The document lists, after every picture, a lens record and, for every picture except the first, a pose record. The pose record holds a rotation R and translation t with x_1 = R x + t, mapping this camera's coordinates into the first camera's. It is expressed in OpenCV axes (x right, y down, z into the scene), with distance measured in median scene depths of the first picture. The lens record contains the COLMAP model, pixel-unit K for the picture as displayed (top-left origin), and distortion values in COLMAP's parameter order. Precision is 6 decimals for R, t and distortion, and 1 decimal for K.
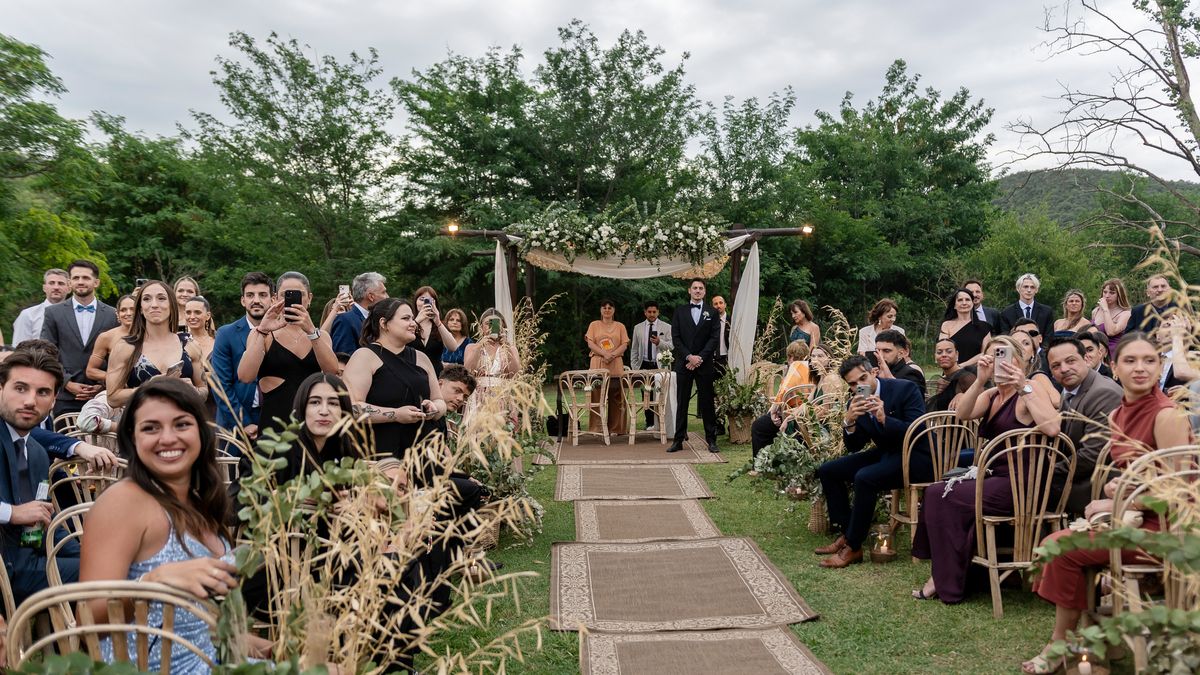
lens RADIAL K [[953.2, 0, 600.2], [0, 953.2, 338.0], [0, 0, 1]] dist [-0.001257, -0.000180]
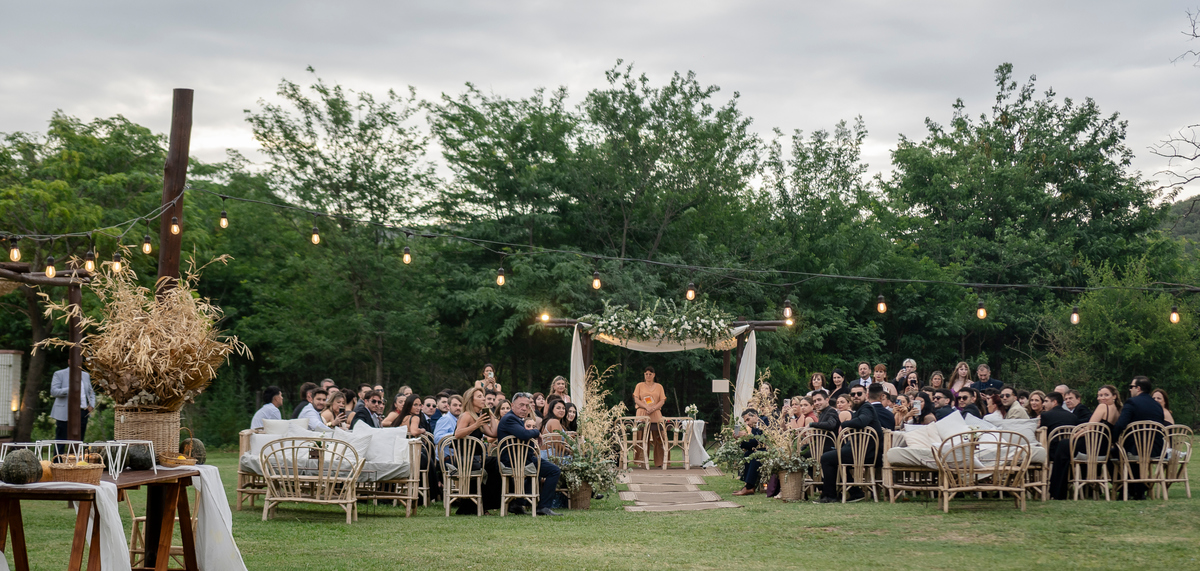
lens RADIAL K [[1723.2, 0, 598.5], [0, 1723.2, 287.7], [0, 0, 1]] dist [-0.118940, 0.000000]
pose [[0.999384, 0.016300, -0.031071, 0.004128], [-0.018280, 0.997747, -0.064555, 0.003523], [0.029949, 0.065083, 0.997430, -0.719821]]
